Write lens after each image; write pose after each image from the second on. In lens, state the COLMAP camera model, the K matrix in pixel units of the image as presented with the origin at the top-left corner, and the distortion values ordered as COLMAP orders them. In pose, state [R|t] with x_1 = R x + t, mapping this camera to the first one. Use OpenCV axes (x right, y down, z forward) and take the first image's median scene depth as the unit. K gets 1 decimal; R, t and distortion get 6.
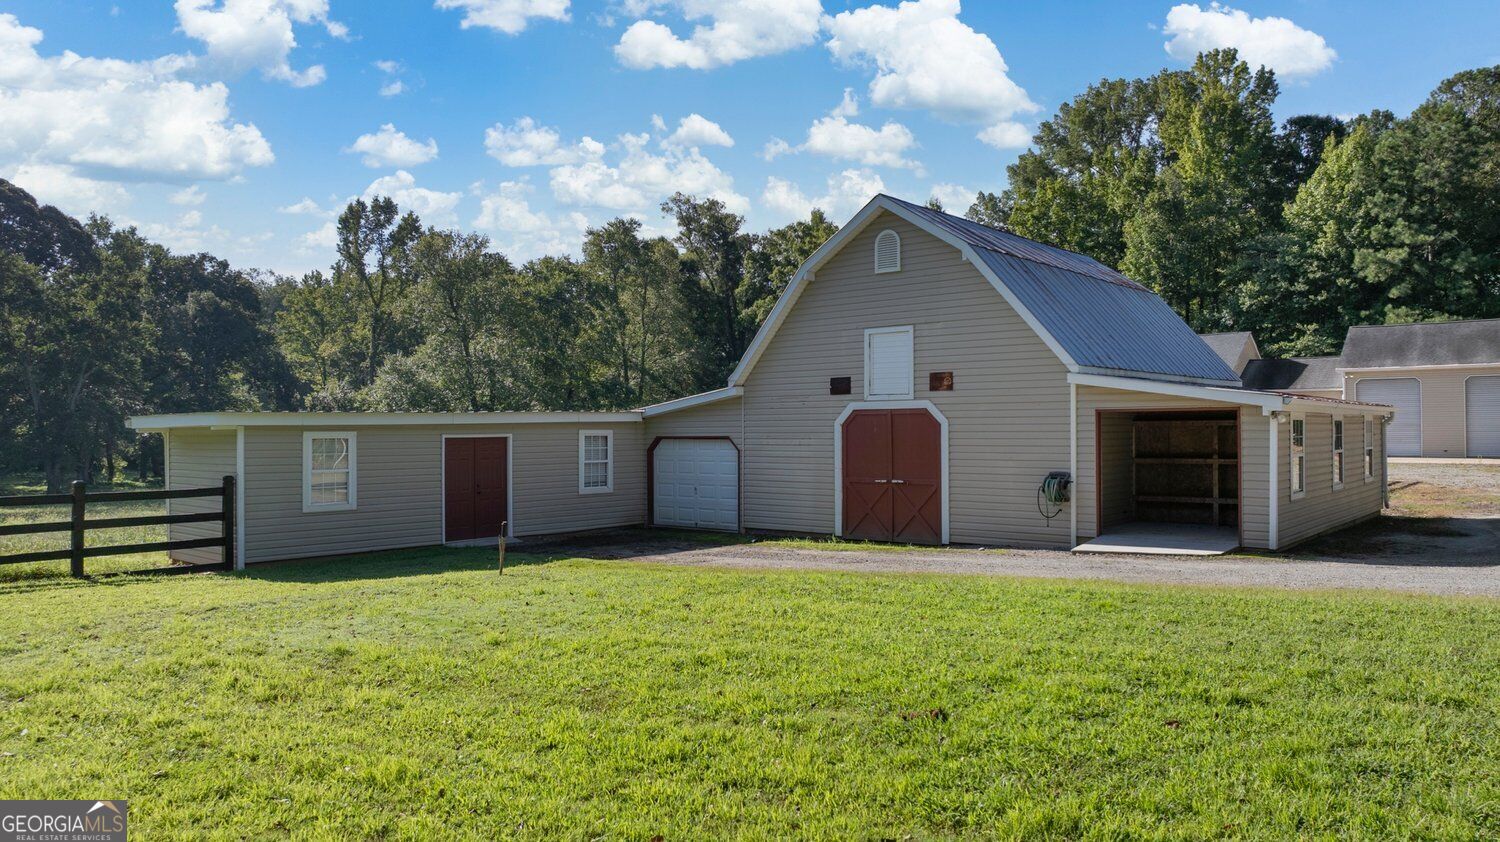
lens RADIAL K [[1042.9, 0, 750.0], [0, 1042.9, 421.0], [0, 0, 1]] dist [-0.023362, 0.007498]
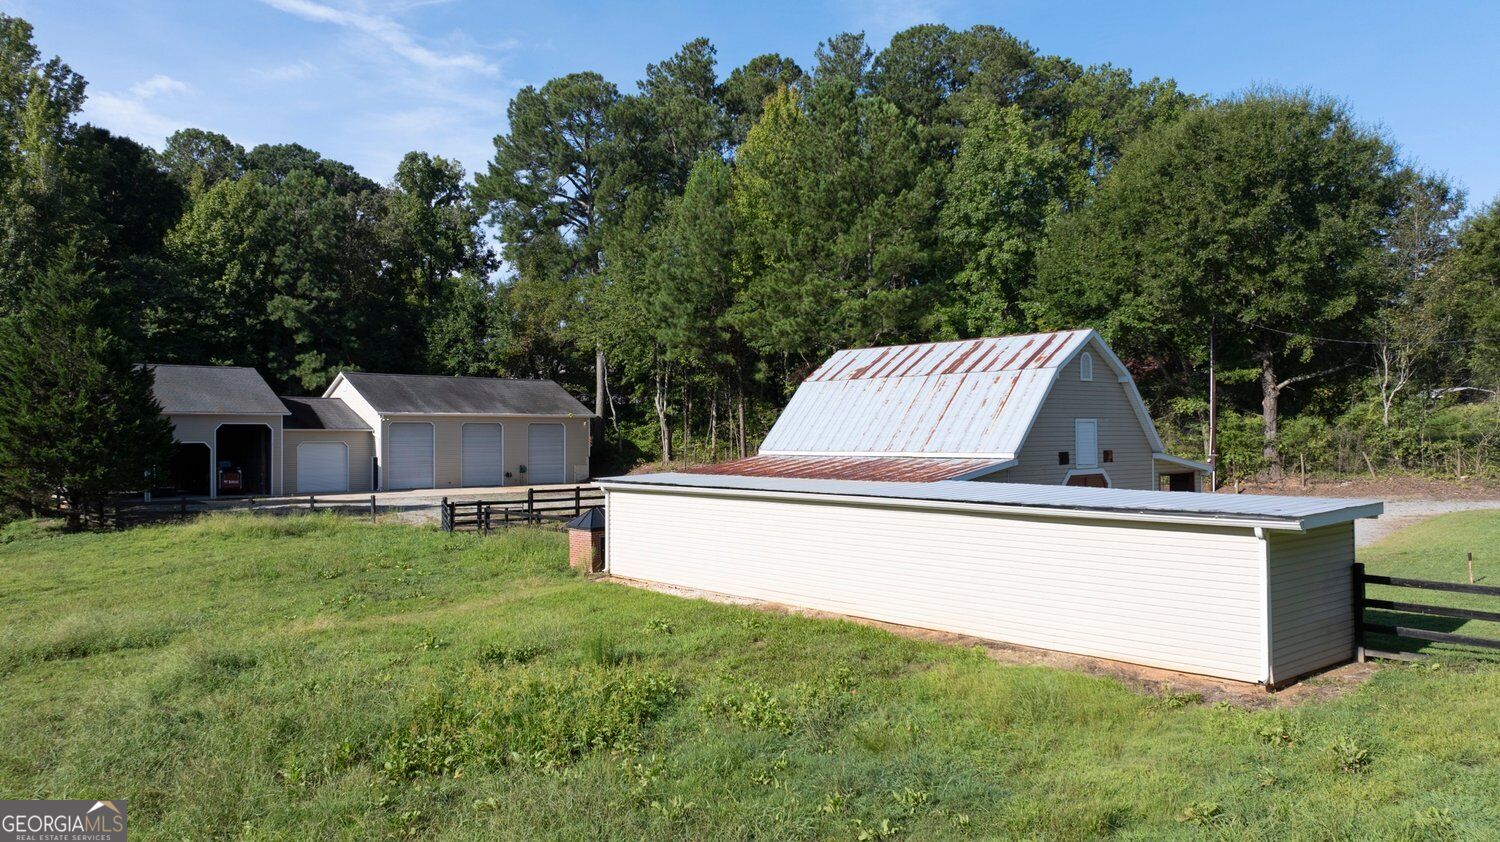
lens RADIAL K [[1042.9, 0, 750.0], [0, 1042.9, 421.0], [0, 0, 1]] dist [-0.023362, 0.007498]
pose [[0.150445, 0.020856, 0.988398, -0.343934], [-0.003420, 0.999782, -0.020575, -0.013752], [-0.988612, -0.000285, 0.150484, 0.313754]]
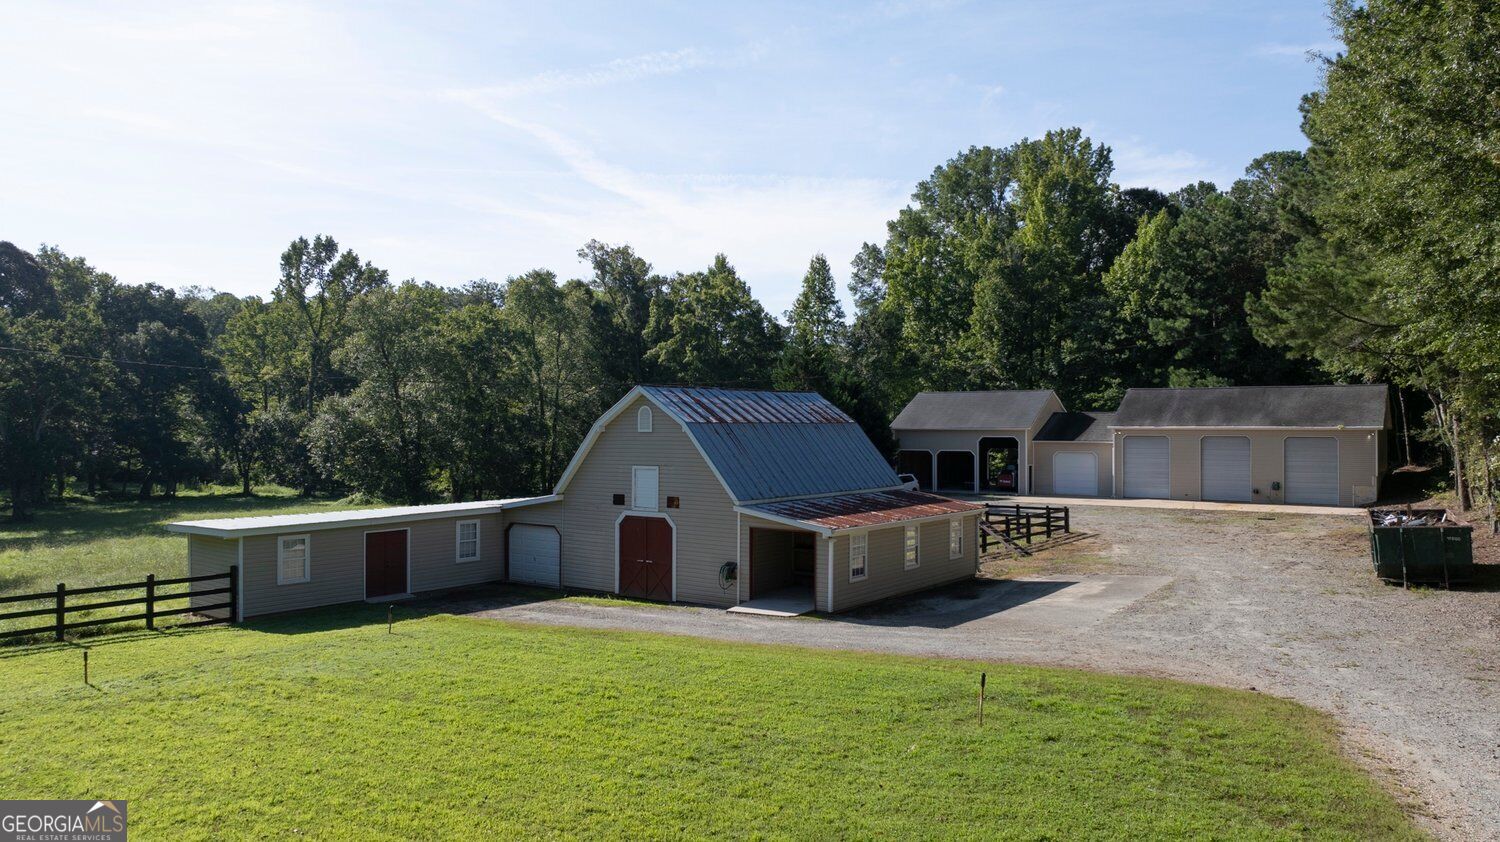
lens RADIAL K [[1042.9, 0, 750.0], [0, 1042.9, 421.0], [0, 0, 1]] dist [-0.023362, 0.007498]
pose [[0.998540, 0.007171, 0.053537, 0.052443], [-0.007387, 0.999965, 0.003825, -0.042010], [-0.053507, -0.004215, 0.998559, -0.156568]]
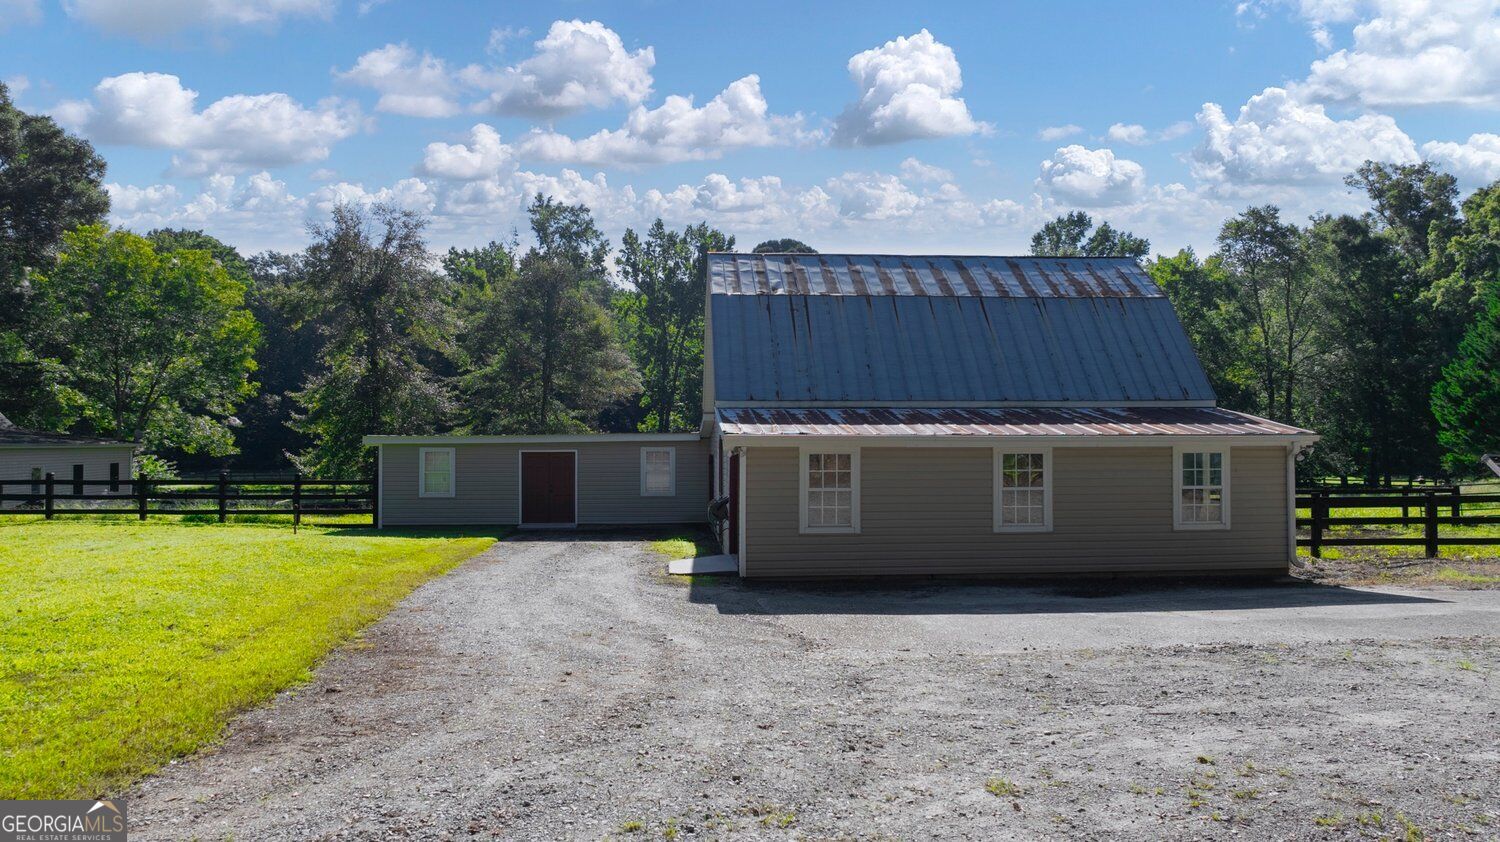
lens RADIAL K [[1042.9, 0, 750.0], [0, 1042.9, 421.0], [0, 0, 1]] dist [-0.023362, 0.007498]
pose [[0.695015, -0.002615, -0.718991, 0.251587], [0.002120, 0.999996, -0.001588, -0.006392], [0.718992, -0.000421, 0.695018, 0.053690]]
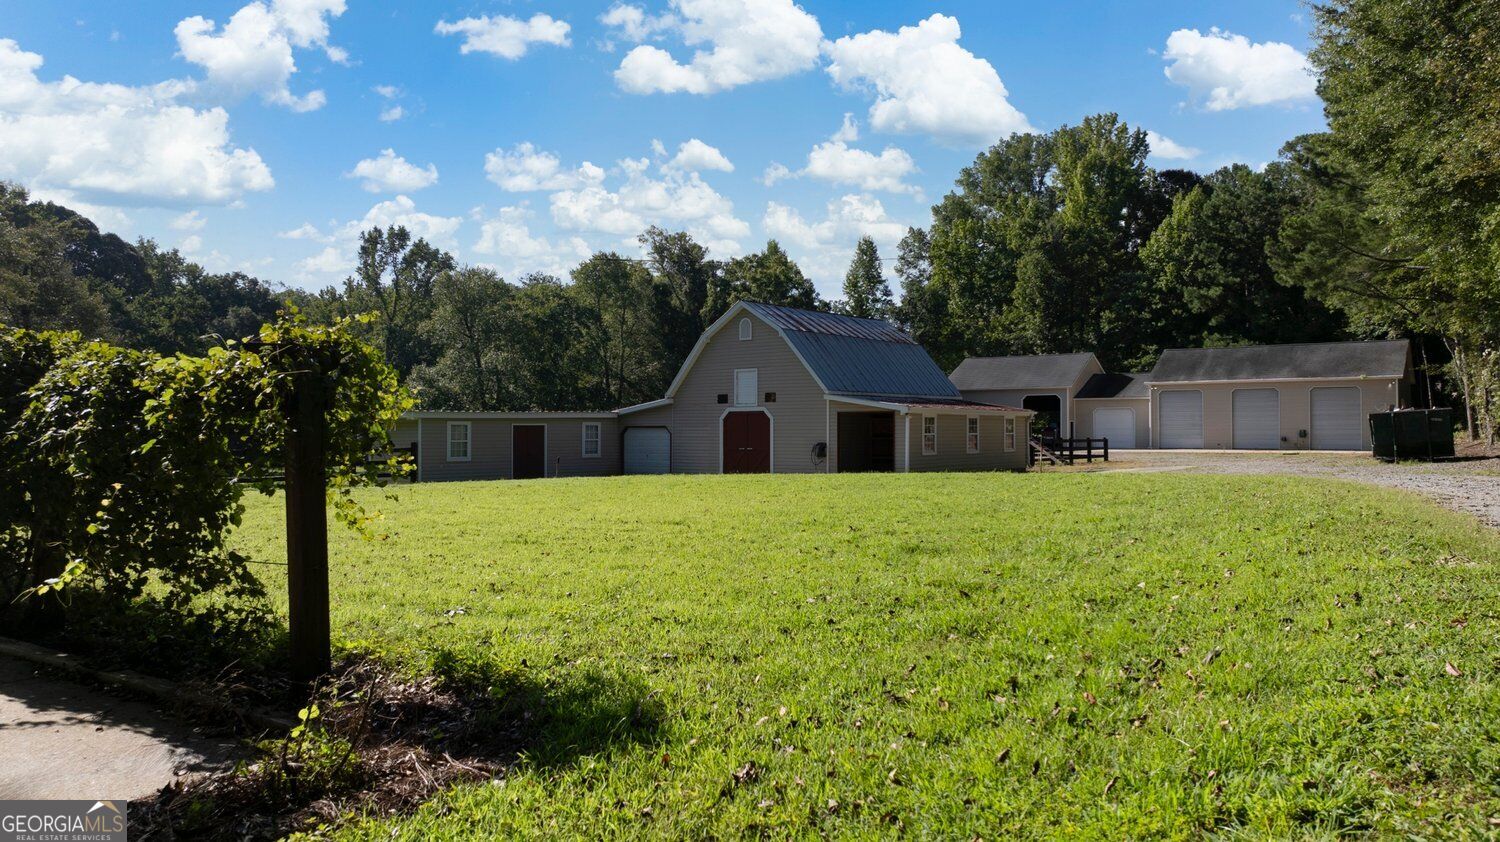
lens RADIAL K [[1042.9, 0, 750.0], [0, 1042.9, 421.0], [0, 0, 1]] dist [-0.023362, 0.007498]
pose [[0.999825, 0.004270, 0.018229, 0.026696], [-0.004240, 0.999990, -0.001705, 0.002513], [-0.018236, 0.001627, 0.999832, -0.231670]]
